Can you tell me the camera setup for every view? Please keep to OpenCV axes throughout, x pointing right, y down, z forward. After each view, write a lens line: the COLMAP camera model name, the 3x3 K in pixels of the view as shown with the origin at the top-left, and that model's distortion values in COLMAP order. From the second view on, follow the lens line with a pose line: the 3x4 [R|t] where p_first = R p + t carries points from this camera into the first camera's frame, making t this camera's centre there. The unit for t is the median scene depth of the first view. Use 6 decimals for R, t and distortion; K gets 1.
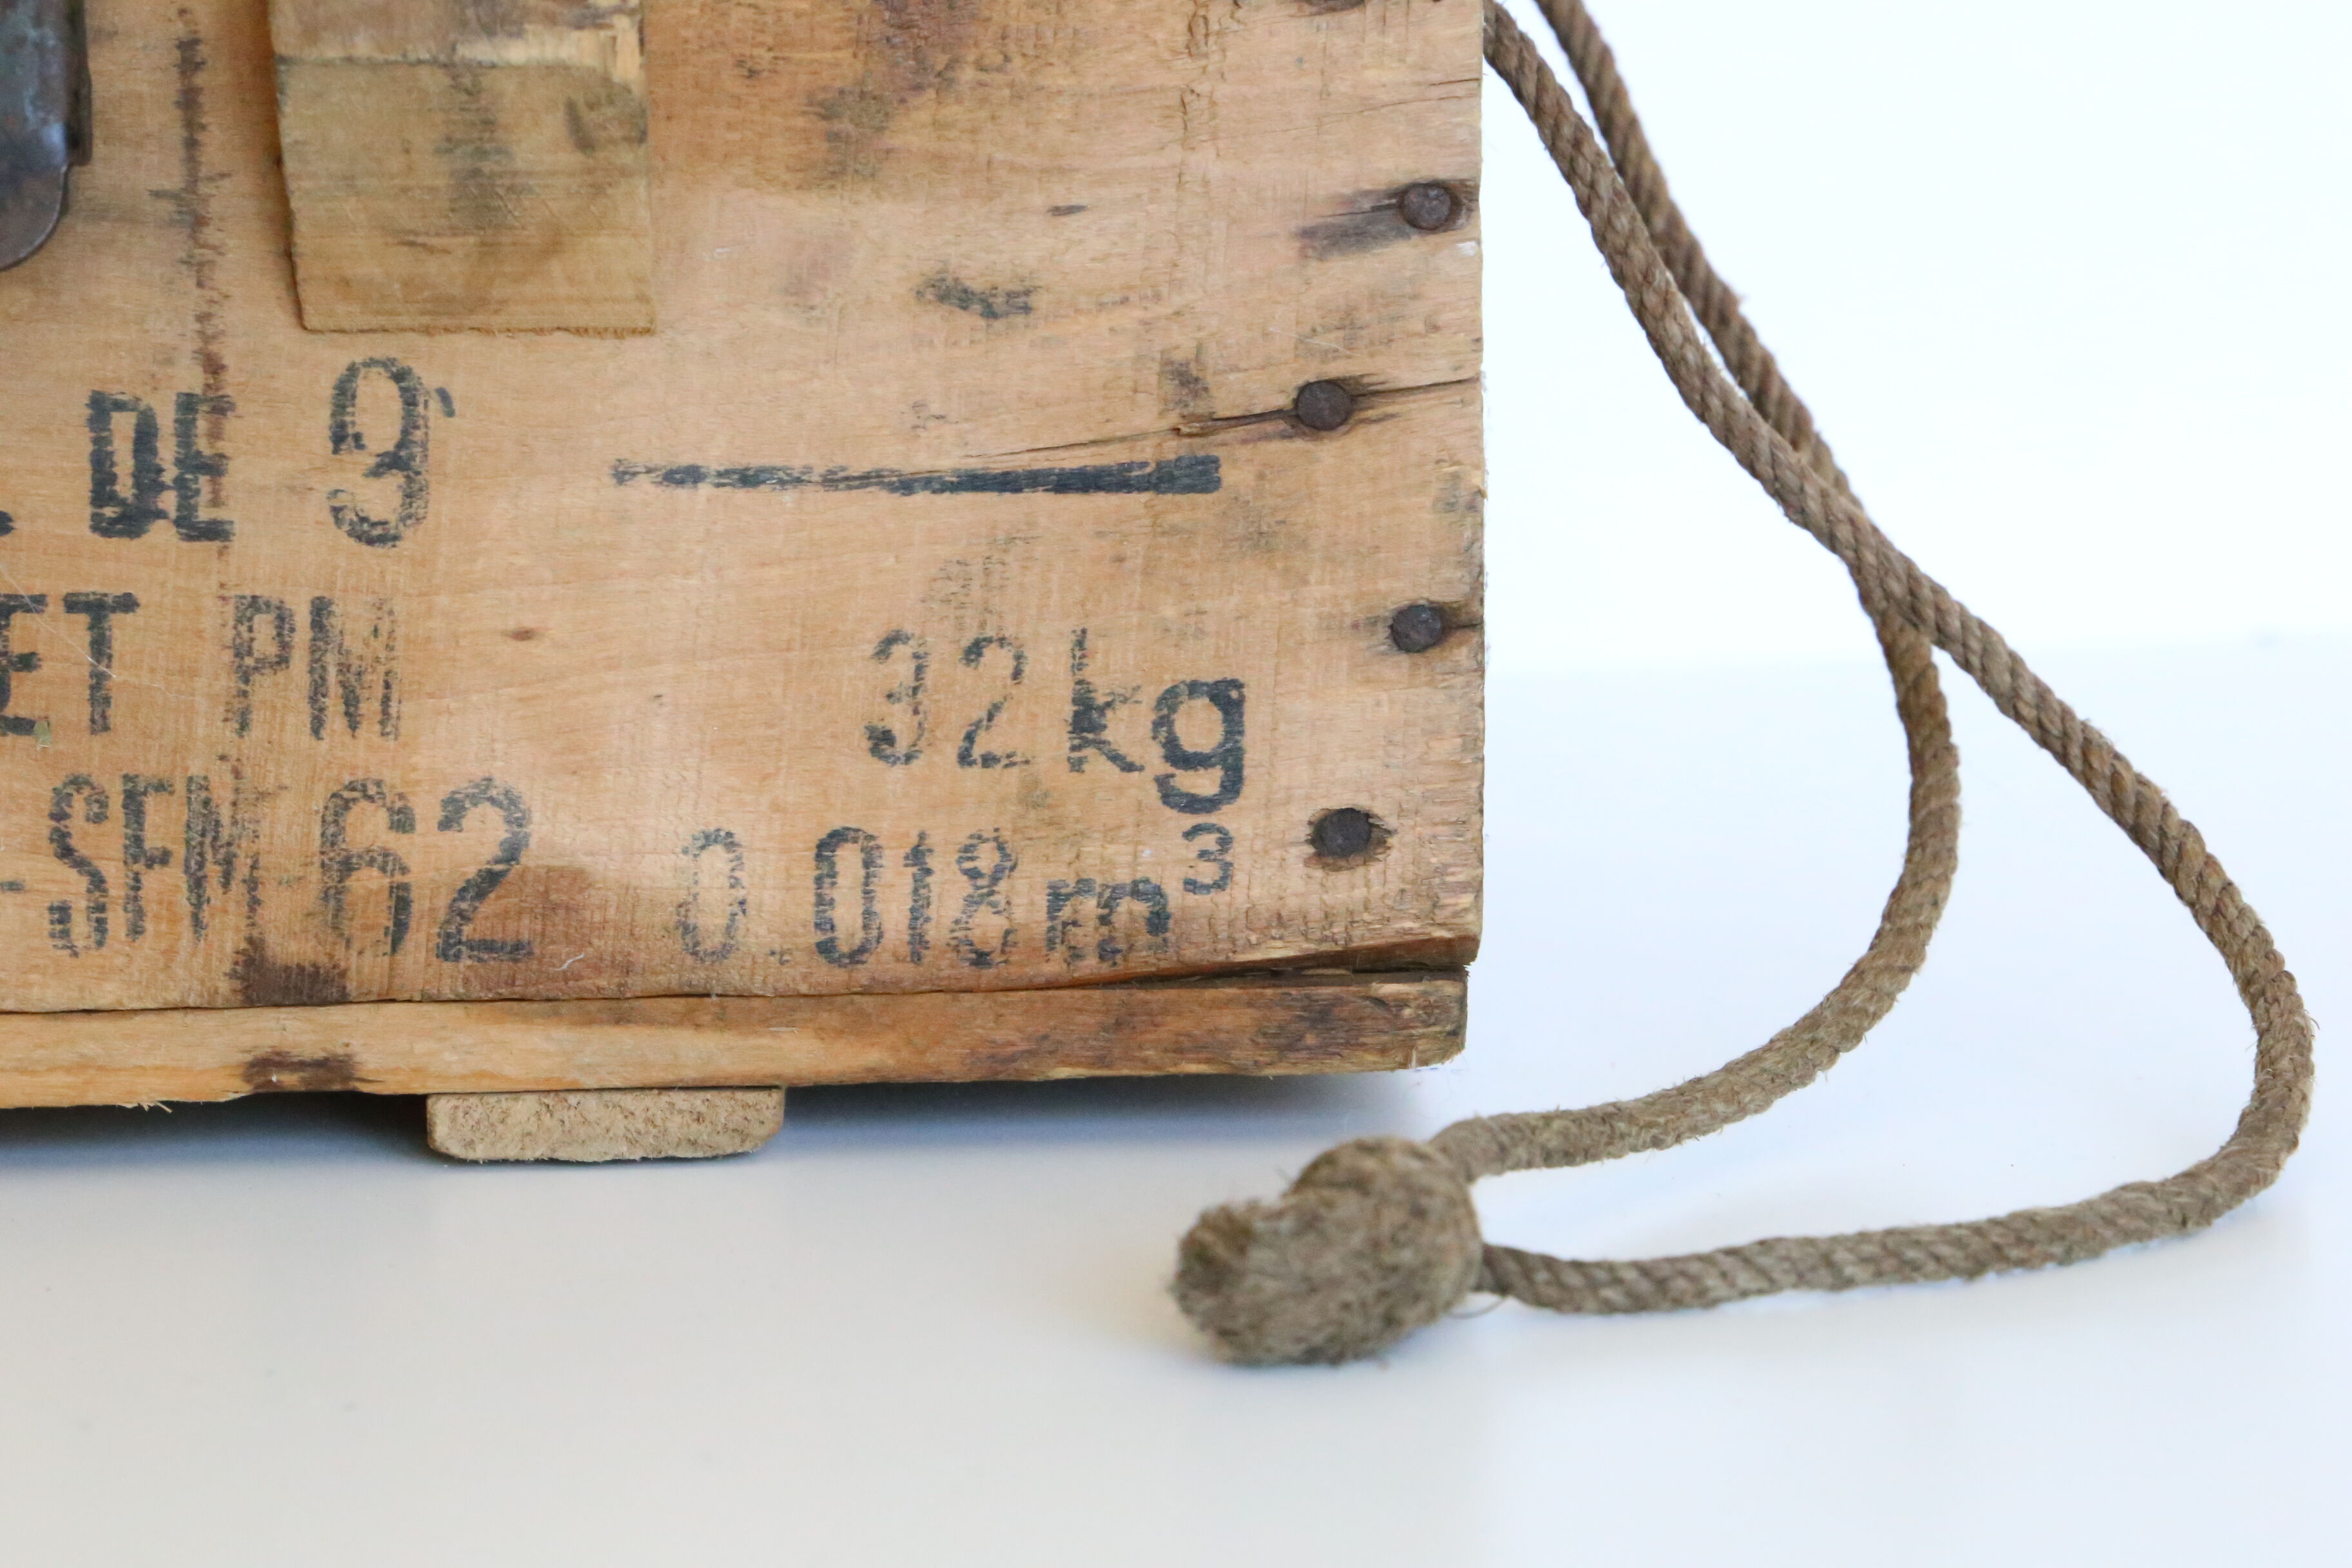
lens RADIAL K [[6601.0, 0, 1179.5], [0, 6601.0, 803.8], [0, 0, 1]] dist [0.376651, 0.000000]
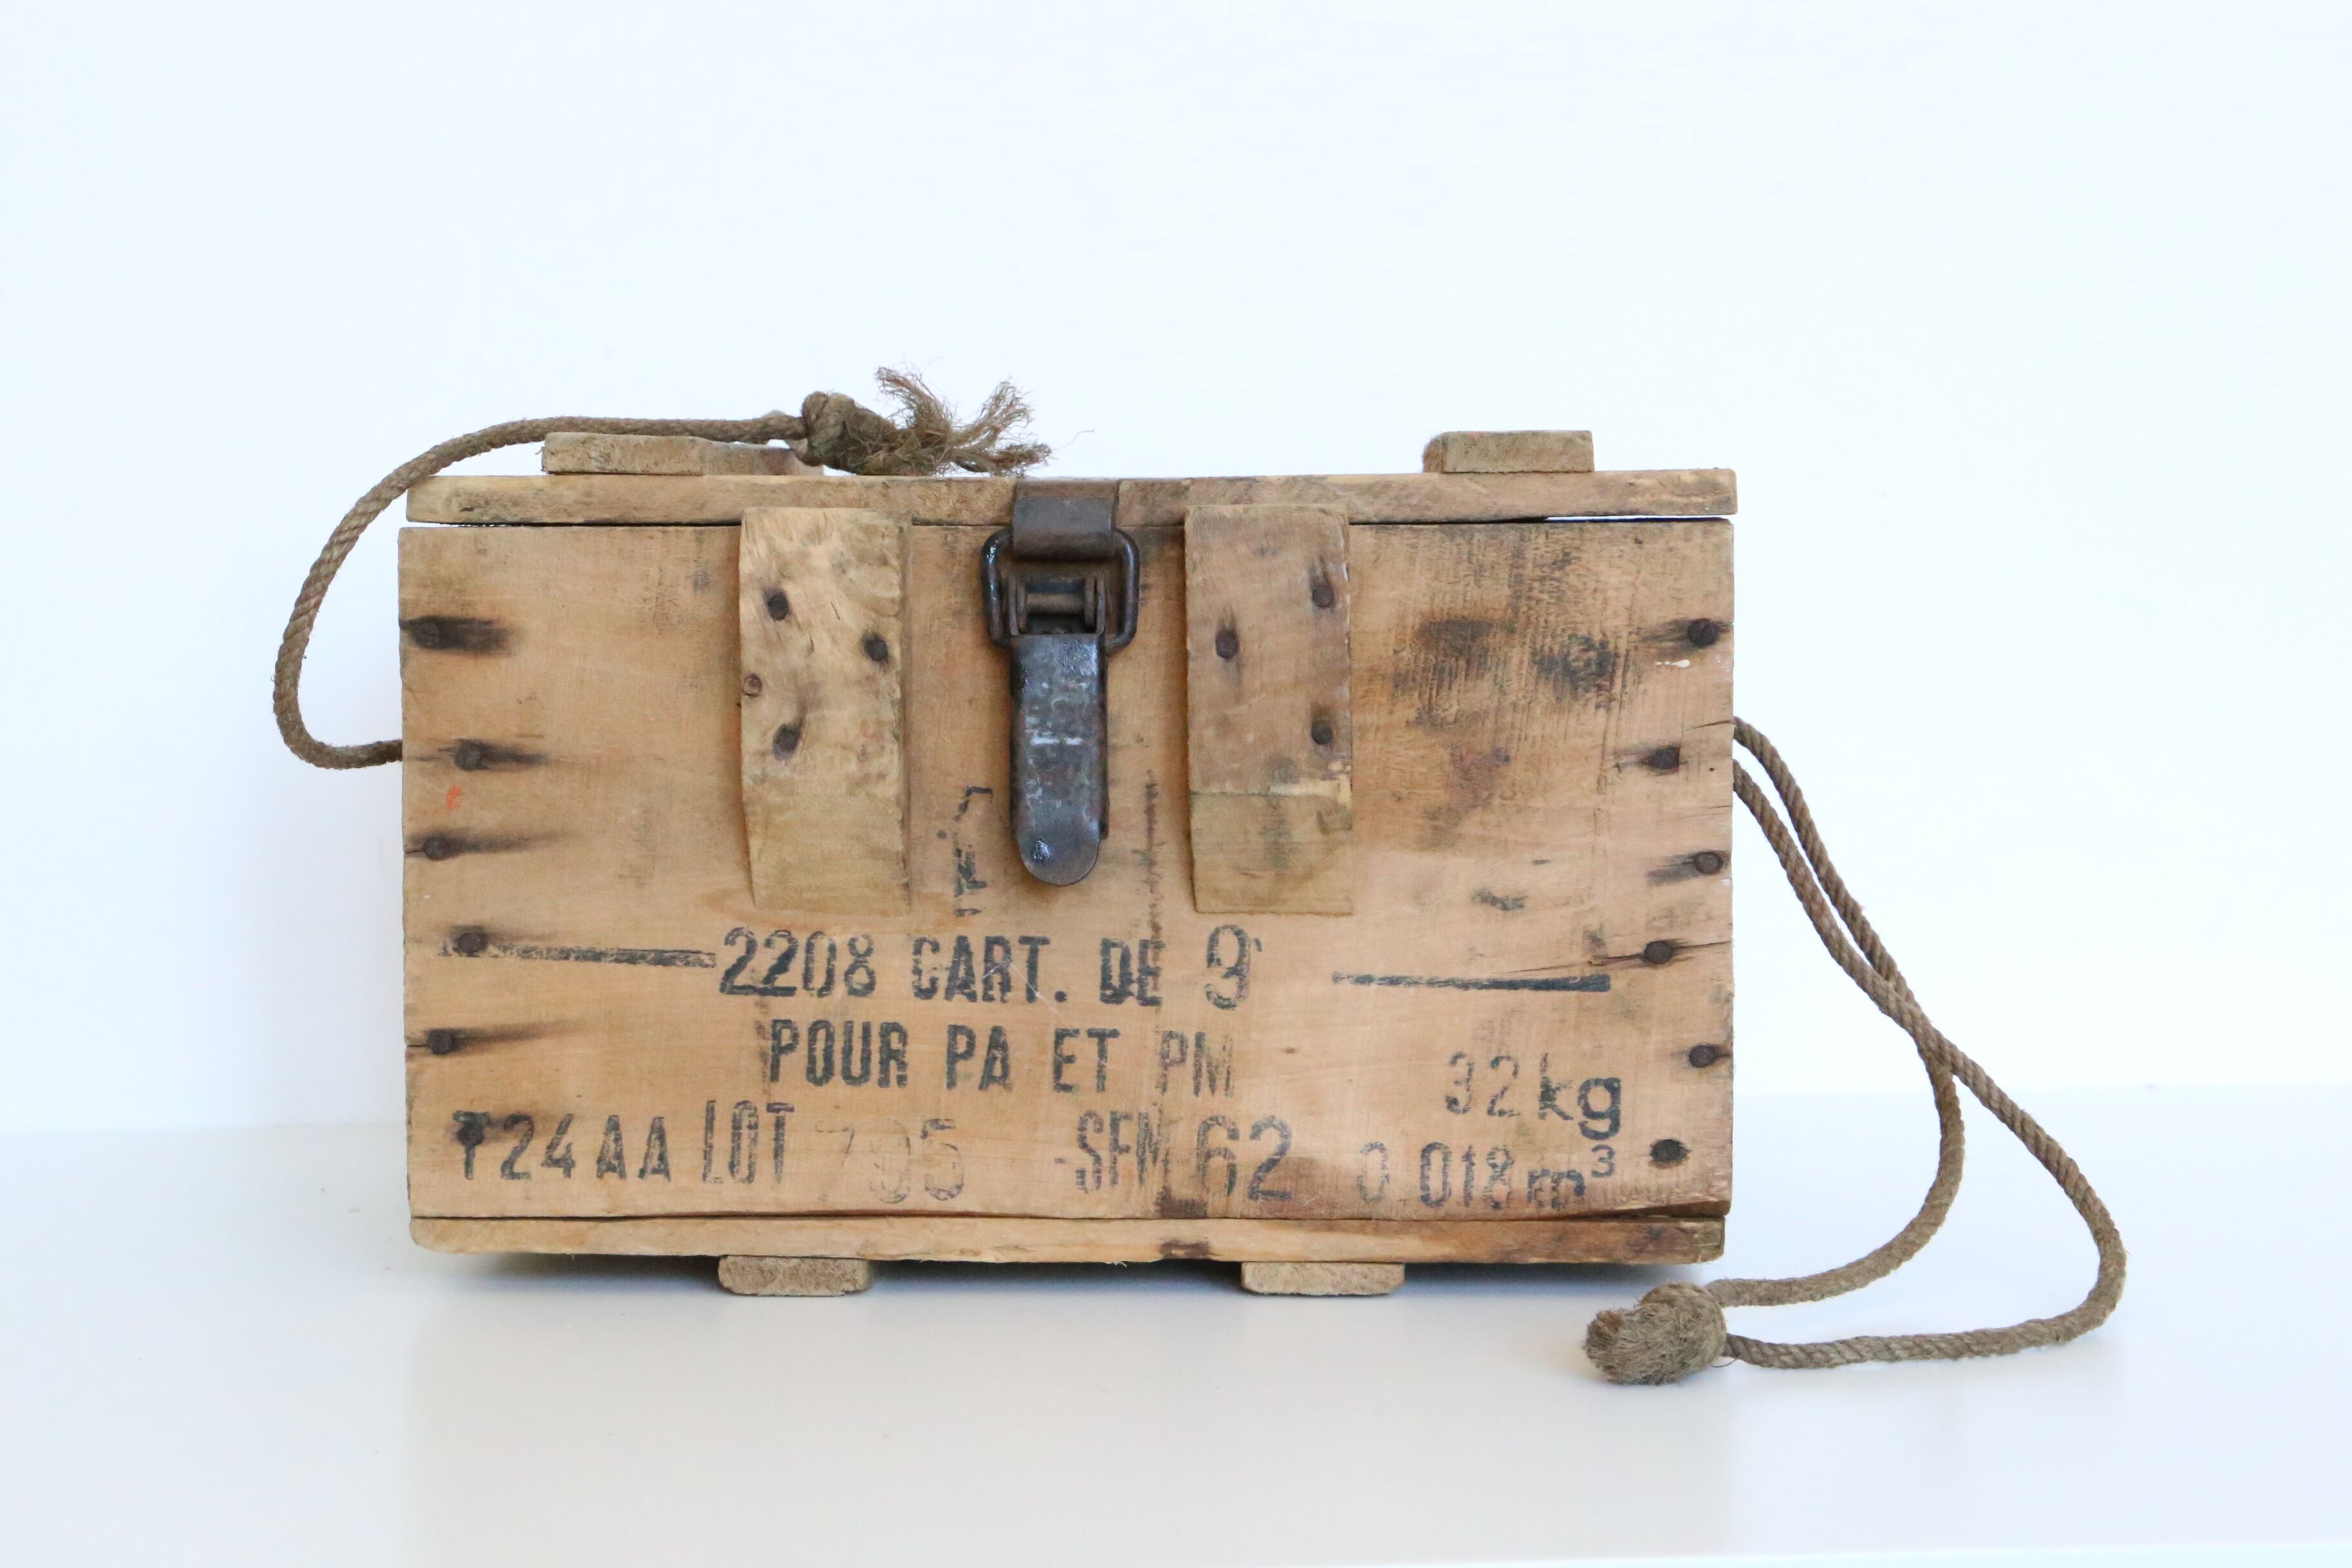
lens RADIAL K [[3945.0, 0, 1130.2], [0, 3945.0, 763.4], [0, 0, 1]] dist [0.097789, 0.000000]
pose [[0.992957, 0.010961, -0.117967, 0.001890], [-0.023971, 0.993704, -0.109441, 0.024346], [0.116025, 0.111498, 0.986968, -0.310662]]
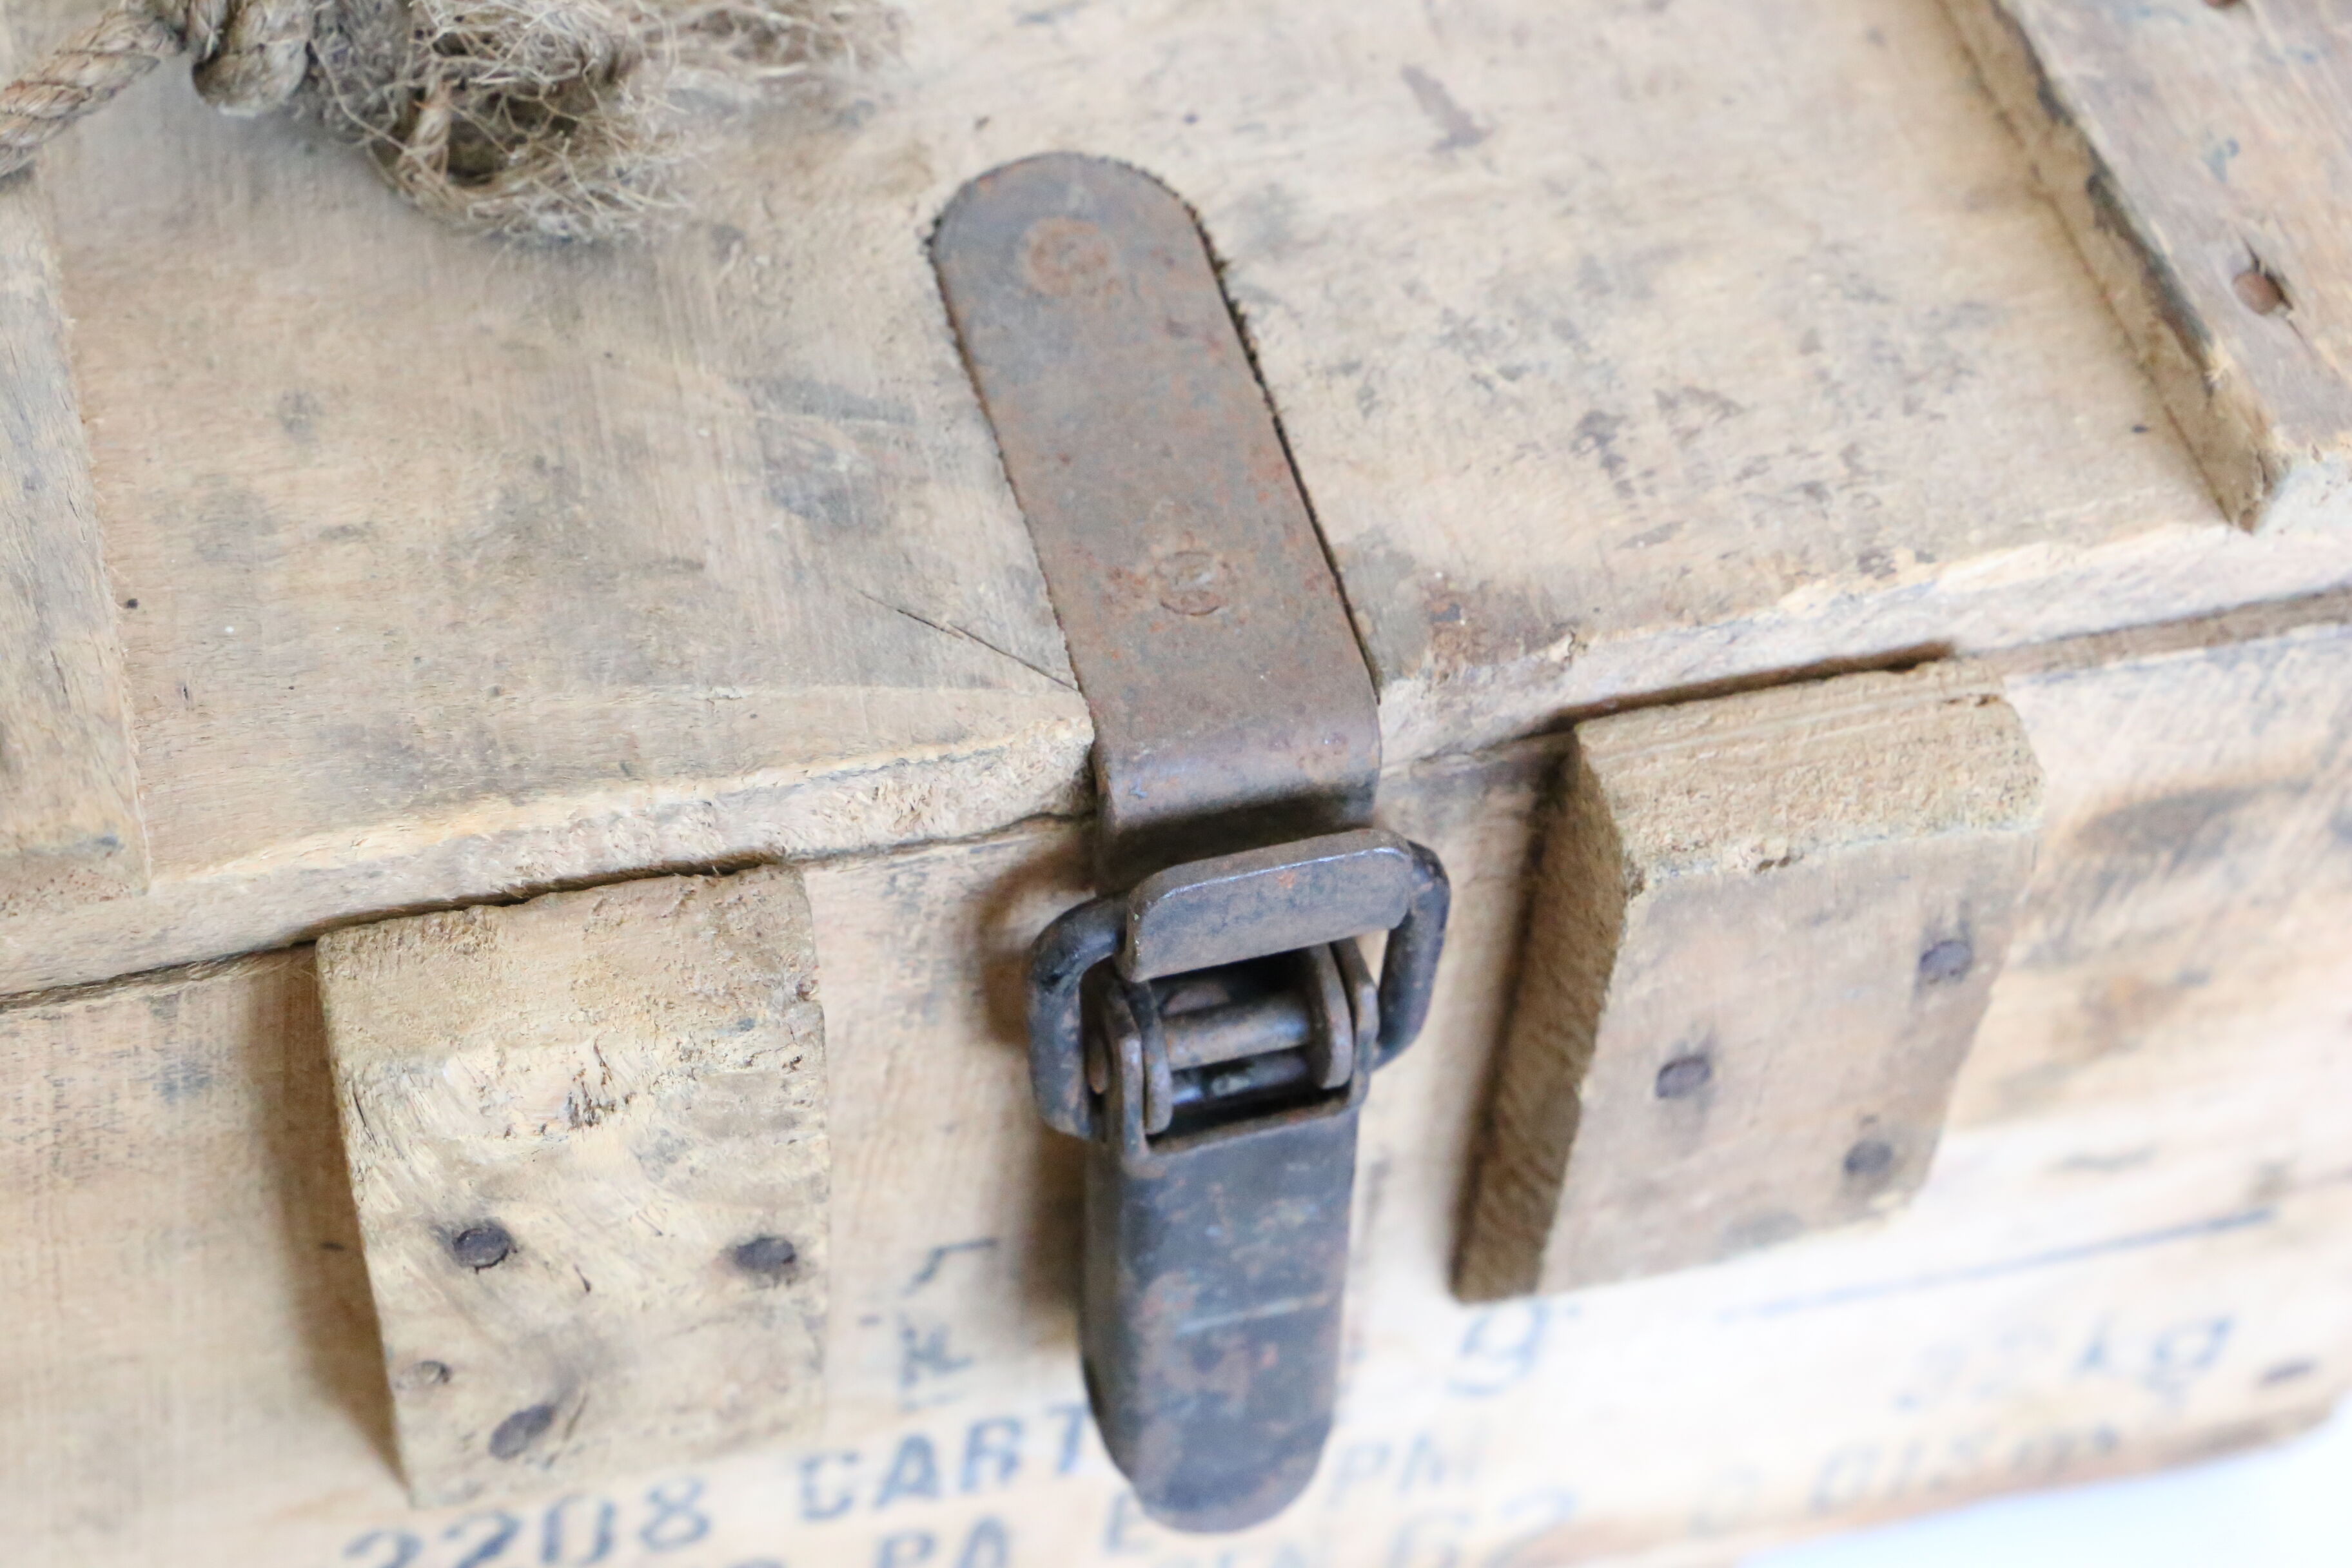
lens RADIAL K [[4118.1, 0, 1170.1], [0, 4118.1, 784.2], [0, 0, 1]] dist [0.031322, 0.000000]
pose [[0.974496, -0.122661, 0.187916, -0.271658], [-0.043390, 0.718597, 0.694072, -0.531582], [-0.220172, -0.684524, 0.694947, 0.642125]]
